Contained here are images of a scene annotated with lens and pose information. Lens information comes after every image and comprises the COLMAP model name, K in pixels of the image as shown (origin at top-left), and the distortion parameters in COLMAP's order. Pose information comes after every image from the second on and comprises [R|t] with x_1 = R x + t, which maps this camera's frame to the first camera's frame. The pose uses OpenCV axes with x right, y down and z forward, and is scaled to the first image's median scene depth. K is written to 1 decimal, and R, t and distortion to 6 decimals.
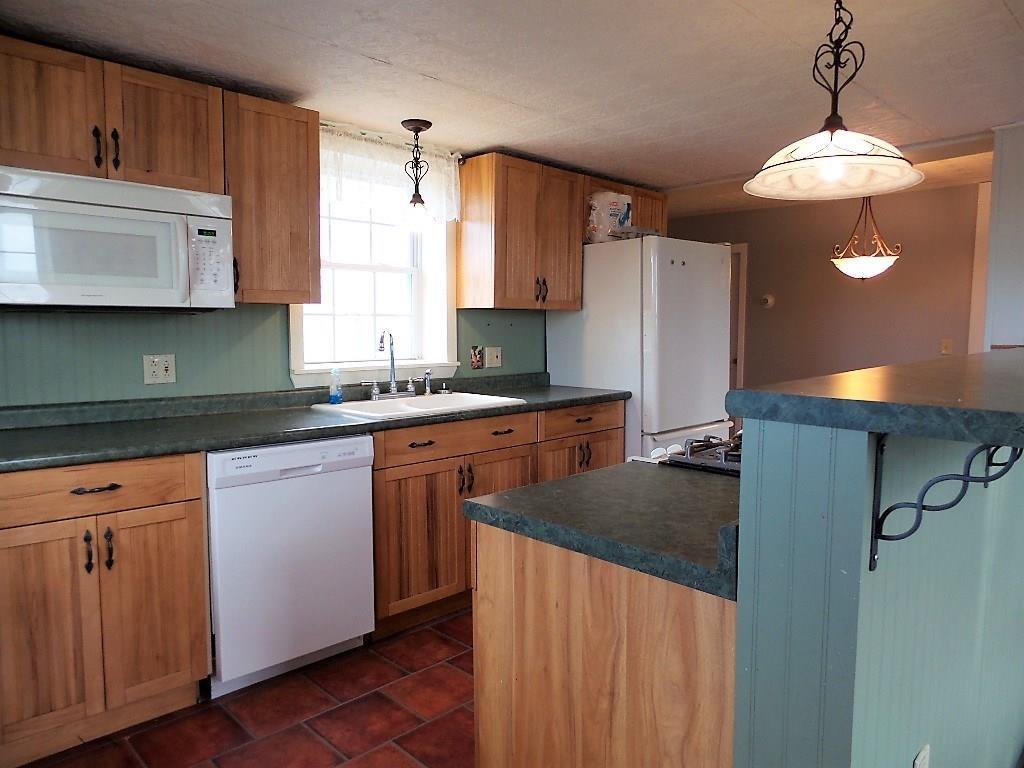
lens RADIAL K [[702.5, 0, 516.3], [0, 702.5, 386.6], [0, 0, 1]] dist [-0.013666, 0.007153]
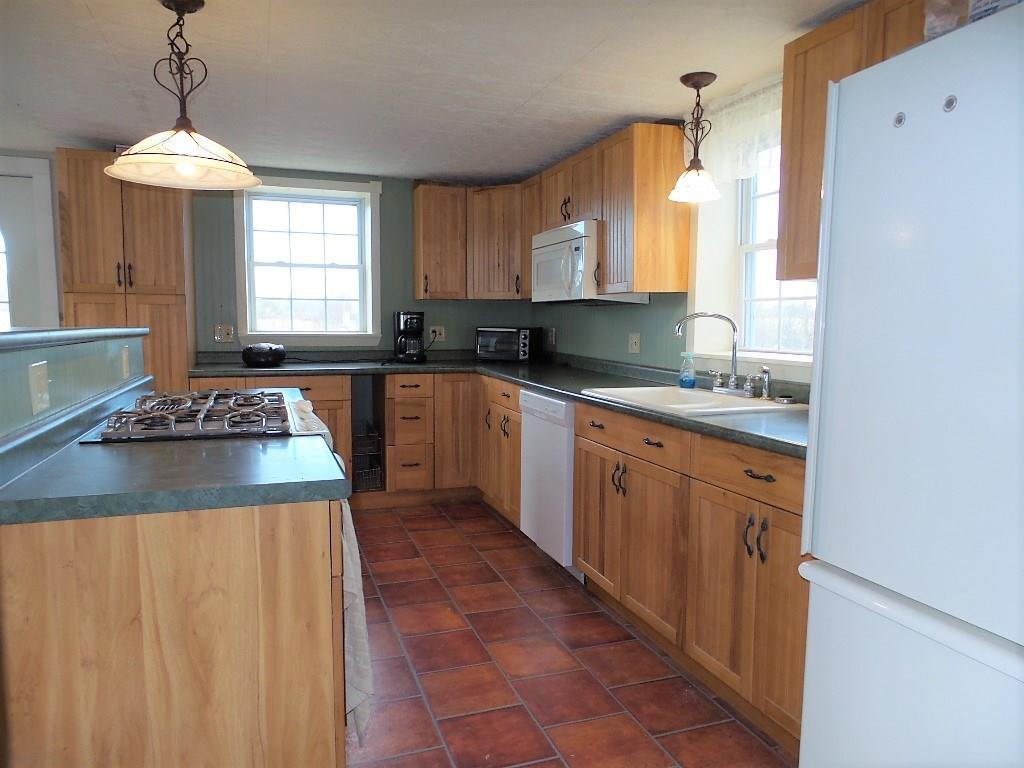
lens RADIAL K [[702.5, 0, 516.4], [0, 702.5, 388.1], [0, 0, 1]] dist [-0.013666, 0.007153]
pose [[-0.422226, 0.083281, -0.902657, 0.849335], [-0.085277, 0.987706, 0.131017, -0.097059], [0.902471, 0.132294, -0.409933, 1.326007]]
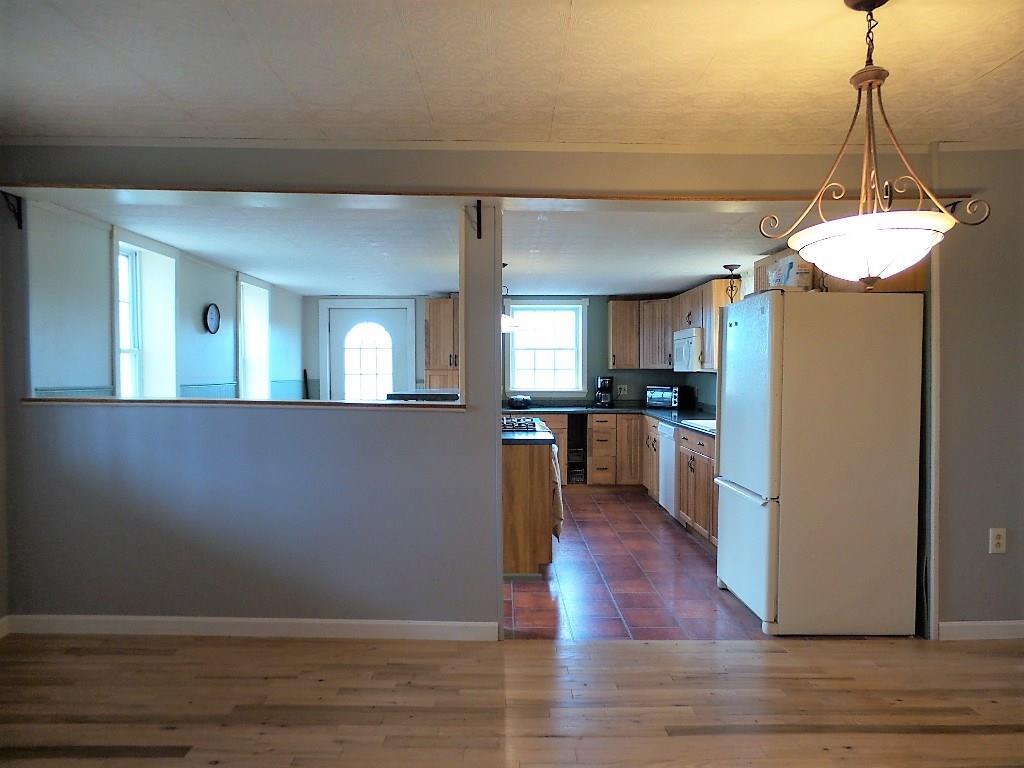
lens RADIAL K [[702.5, 0, 517.4], [0, 702.5, 388.7], [0, 0, 1]] dist [-0.013666, 0.007153]
pose [[-0.690946, 0.018290, -0.722675, 1.662617], [-0.061174, 0.994615, 0.083661, -0.199761], [0.720313, 0.102014, -0.686107, 2.041741]]
